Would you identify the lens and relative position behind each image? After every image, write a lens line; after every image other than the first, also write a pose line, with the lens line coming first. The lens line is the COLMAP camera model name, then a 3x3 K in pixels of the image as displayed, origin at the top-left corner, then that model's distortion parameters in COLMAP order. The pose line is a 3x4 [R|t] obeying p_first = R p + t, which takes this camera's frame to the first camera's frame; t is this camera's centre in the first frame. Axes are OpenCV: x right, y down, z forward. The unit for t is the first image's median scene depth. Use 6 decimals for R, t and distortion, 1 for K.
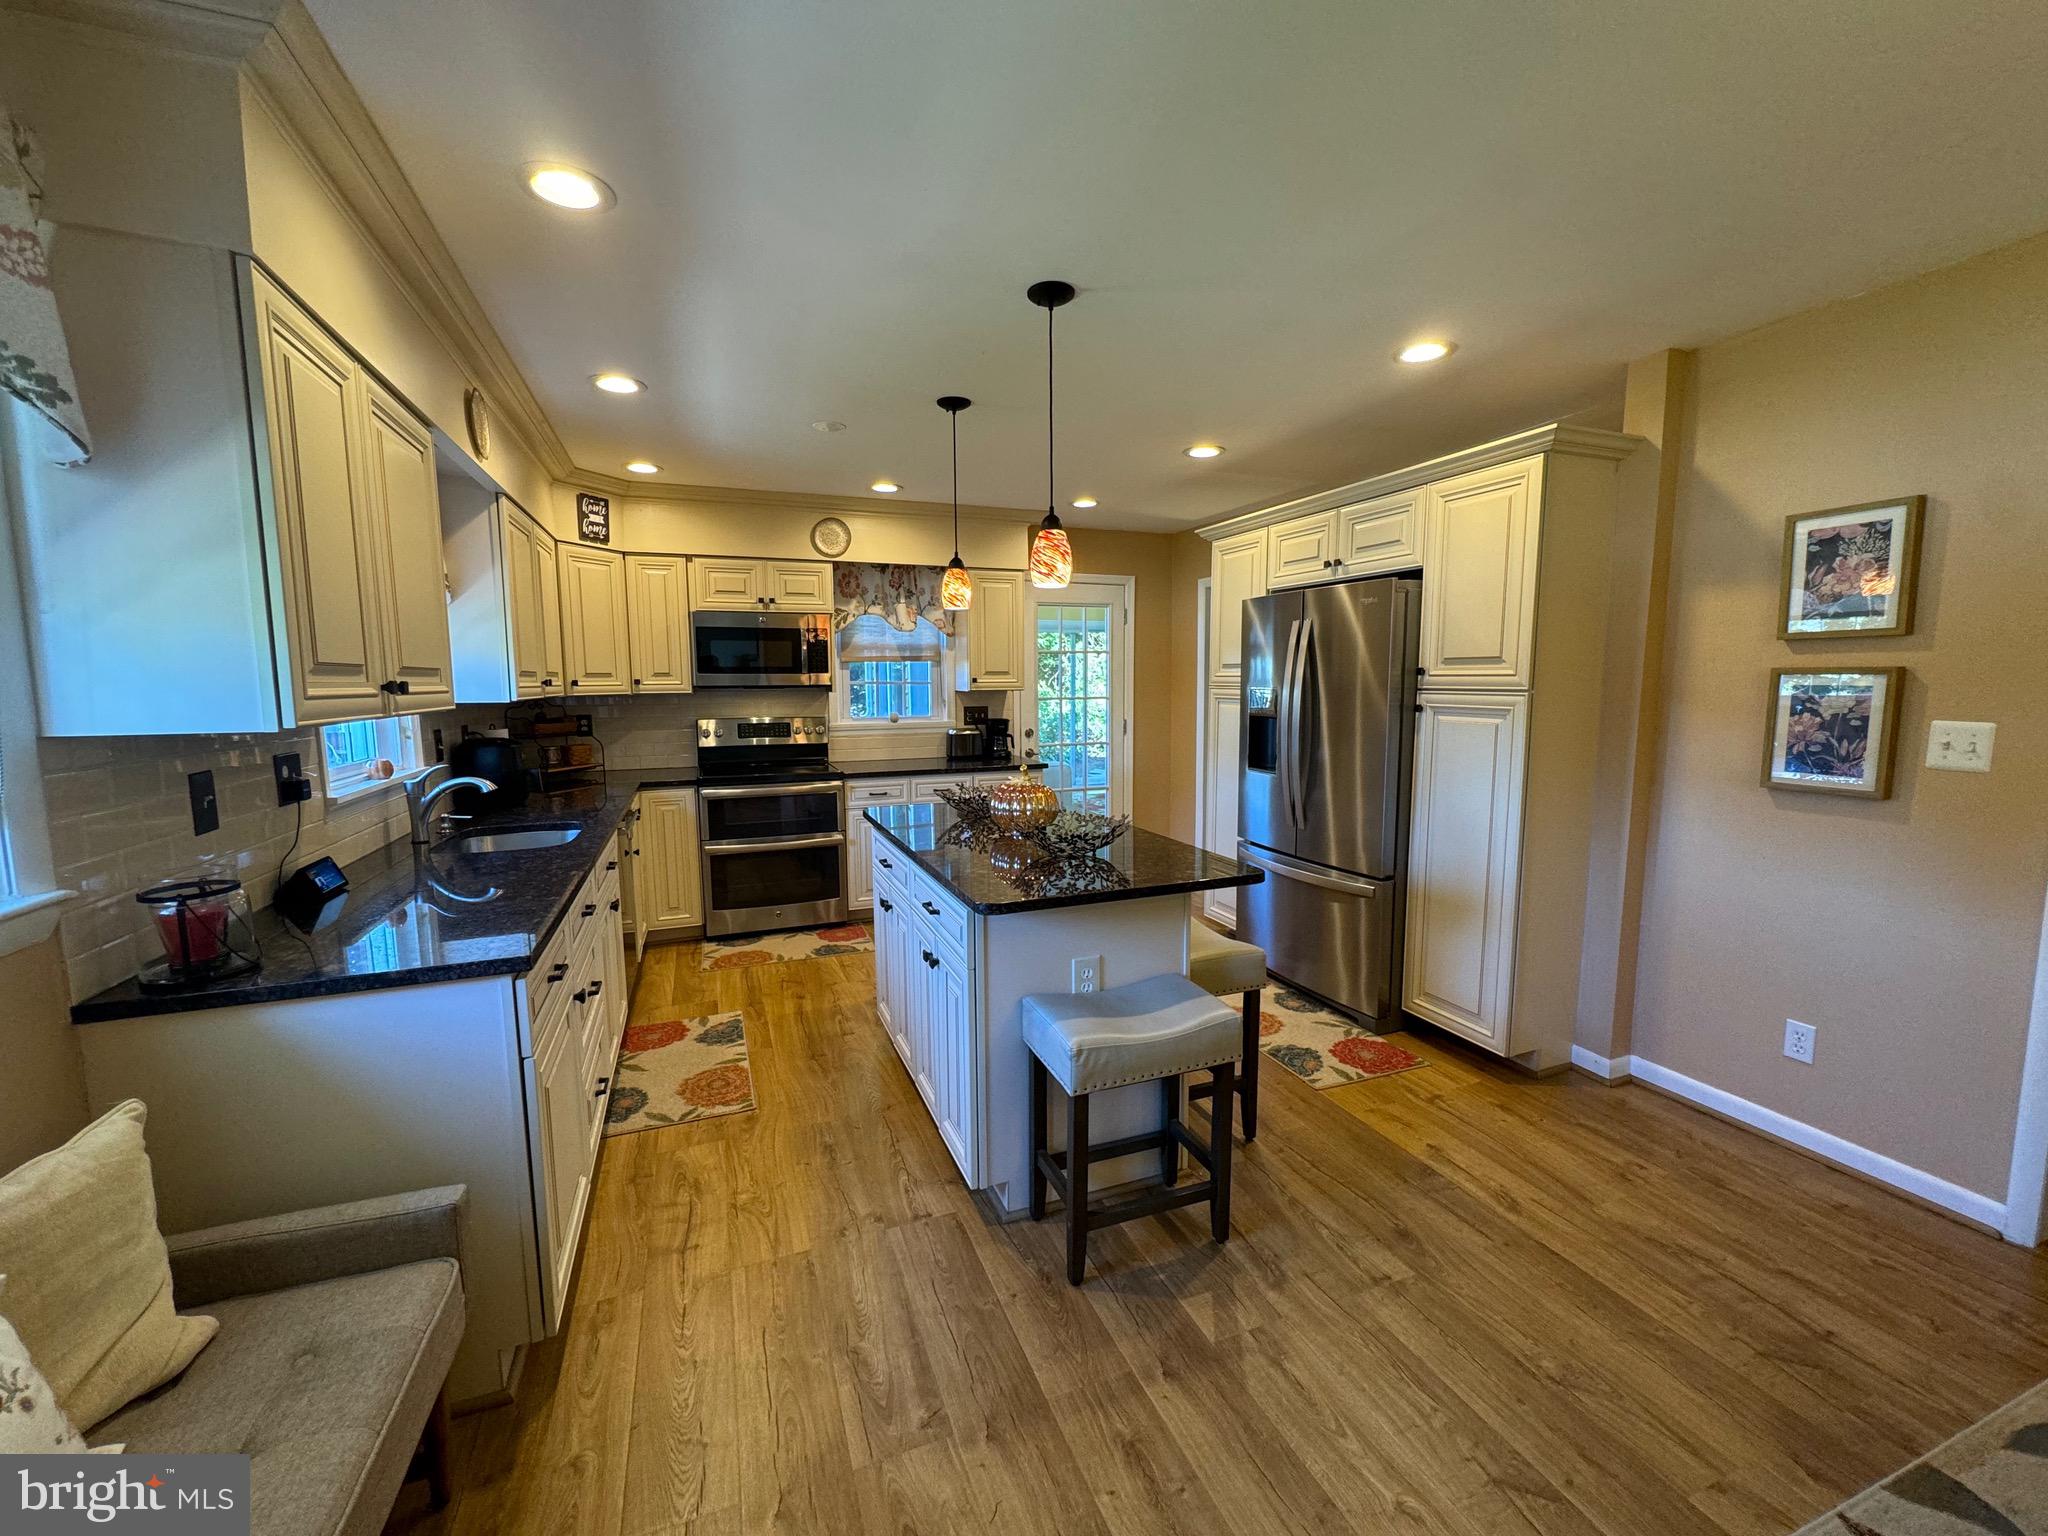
lens RADIAL K [[816.6, 0, 1025.4], [0, 816.6, 769.1], [0, 0, 1]] dist [-0.001399, -0.000614]
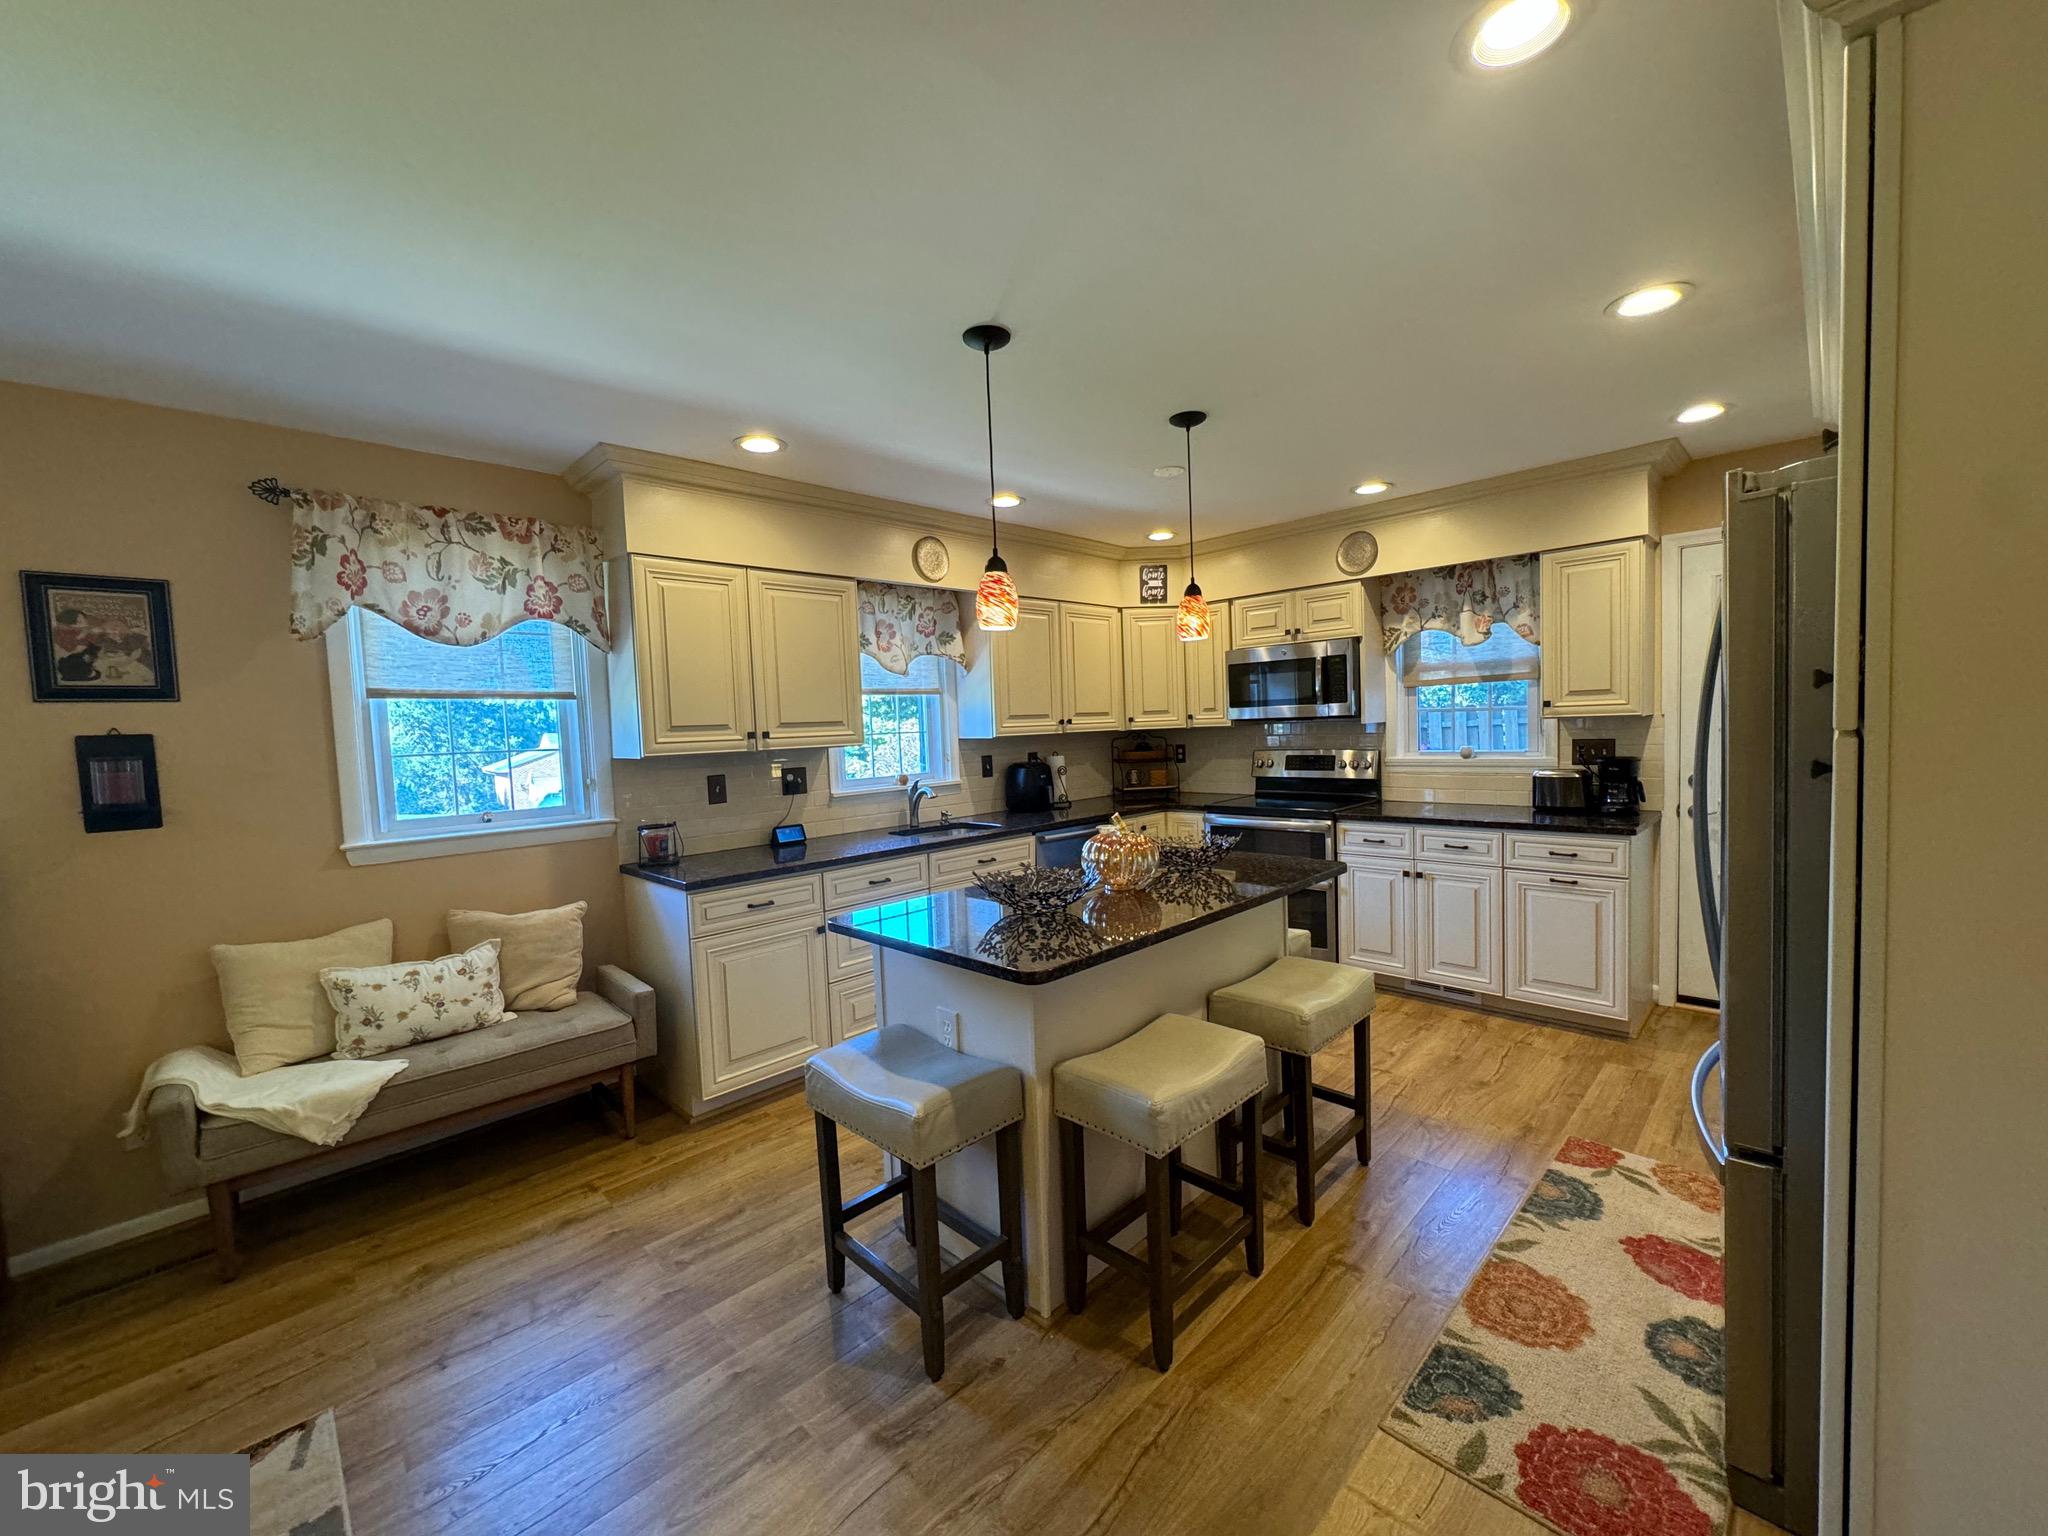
lens RADIAL K [[816.6, 0, 1025.0], [0, 816.6, 768.5], [0, 0, 1]] dist [-0.001399, -0.000614]
pose [[0.402666, 0.041103, -0.914424, 0.731161], [-0.065375, 0.997732, 0.016060, -0.057306], [0.913009, 0.053313, 0.404440, 0.497976]]
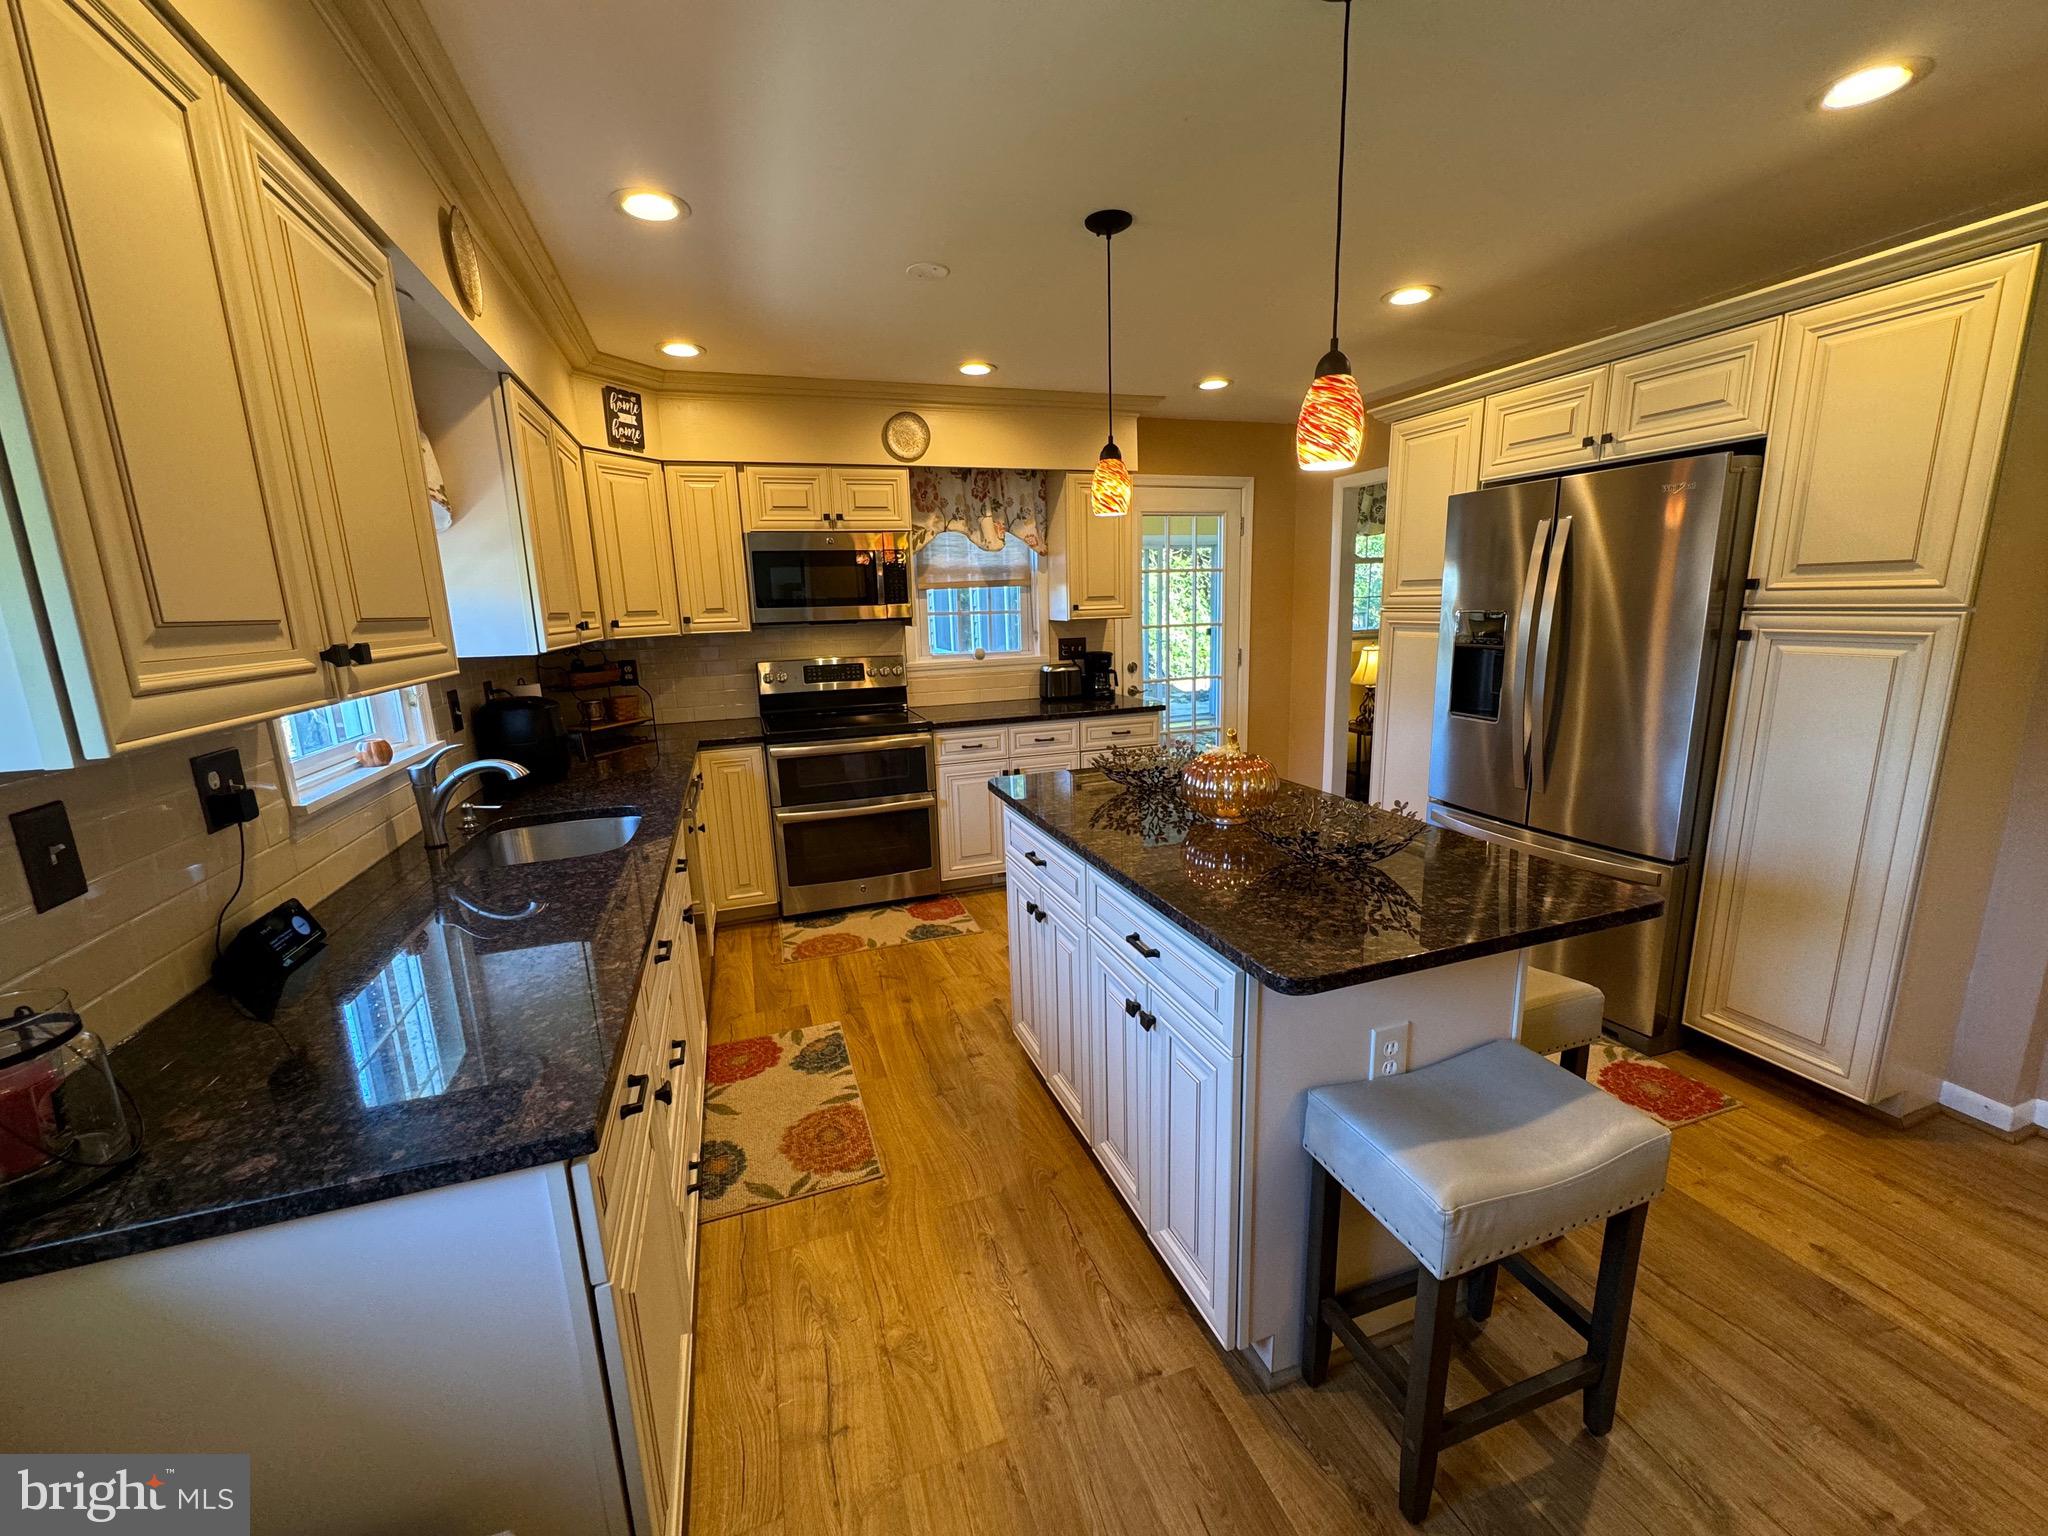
lens RADIAL K [[816.6, 0, 1025.4], [0, 816.6, 769.1], [0, 0, 1]] dist [-0.001399, -0.000614]
pose [[0.999064, -0.016598, -0.039949, -0.145965], [0.020228, 0.995529, 0.092261, -0.037074], [0.038239, -0.092982, 0.994933, 0.246036]]
